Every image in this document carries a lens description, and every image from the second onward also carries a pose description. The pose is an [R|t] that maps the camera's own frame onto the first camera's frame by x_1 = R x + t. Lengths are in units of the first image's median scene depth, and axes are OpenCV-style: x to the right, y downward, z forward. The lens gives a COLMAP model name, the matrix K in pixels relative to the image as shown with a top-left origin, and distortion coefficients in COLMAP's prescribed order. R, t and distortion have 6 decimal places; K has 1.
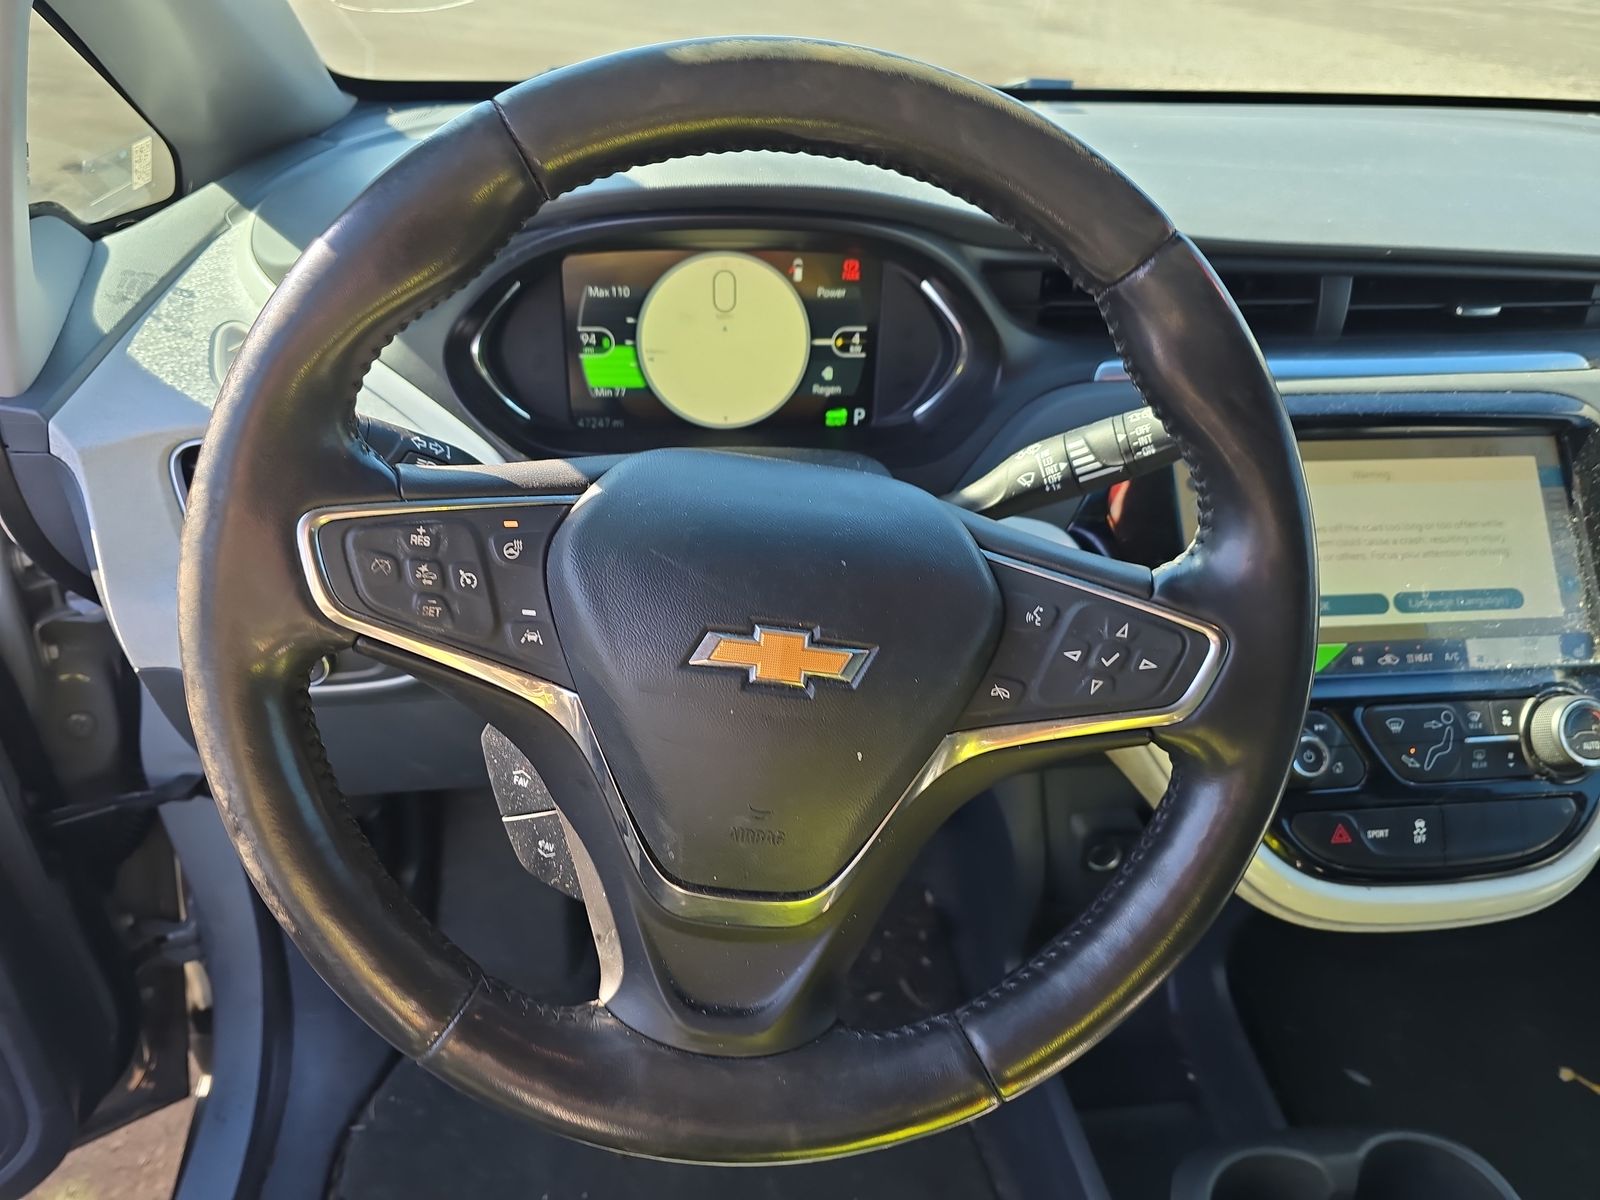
lens RADIAL K [[1122.0, 0, 795.8], [0, 1122.0, 590.9], [0, 0, 1]] dist [0.071849, -0.065970]
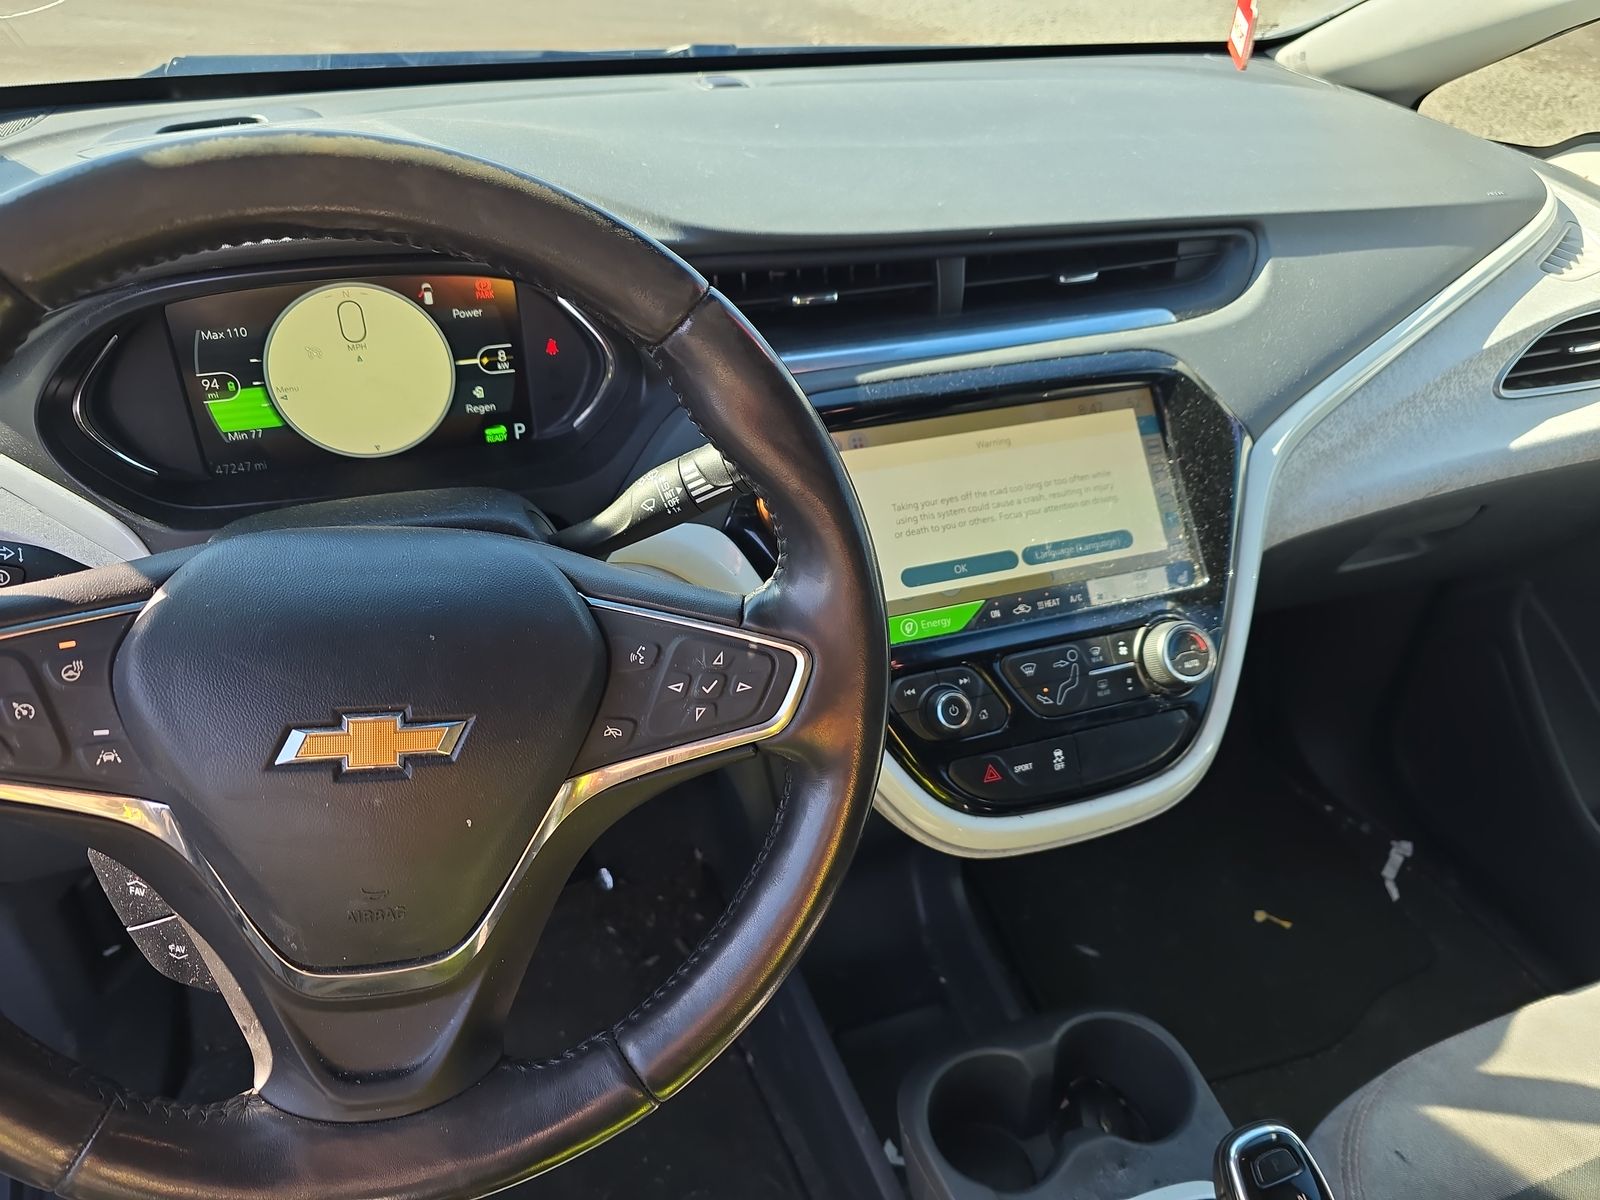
lens RADIAL K [[1122.0, 0, 817.9], [0, 1122.0, 568.9], [0, 0, 1]] dist [0.071849, -0.065970]
pose [[0.978833, -0.127515, 0.160079, 0.153144], [0.117866, 0.990669, 0.068430, -0.077190], [-0.167311, -0.048114, 0.984729, -0.046645]]
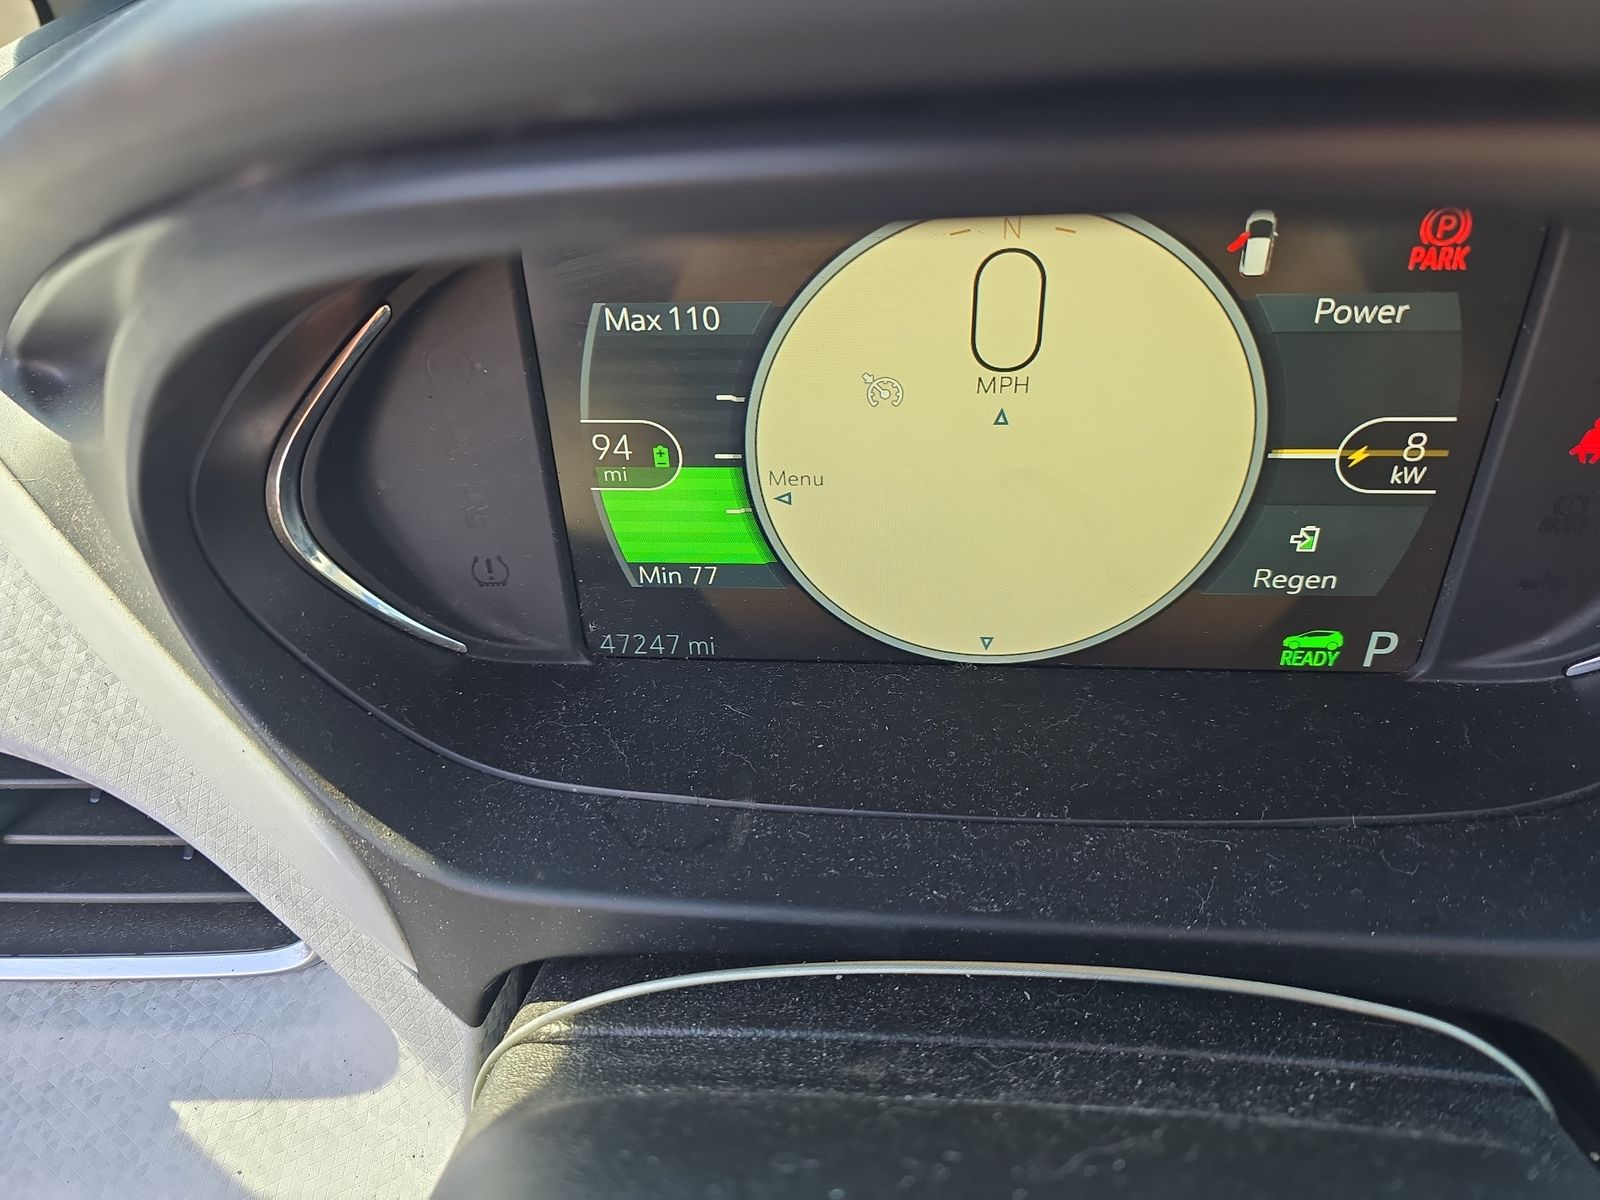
lens RADIAL K [[1178.0, 0, 788.3], [0, 1178.0, 599.0], [0, 0, 1]] dist [-0.001143, -0.008520]
pose [[0.981044, 0.050571, -0.187071, -0.060759], [-0.009527, 0.976768, 0.214088, -0.269053], [0.193552, -0.208248, 0.958734, 0.679625]]
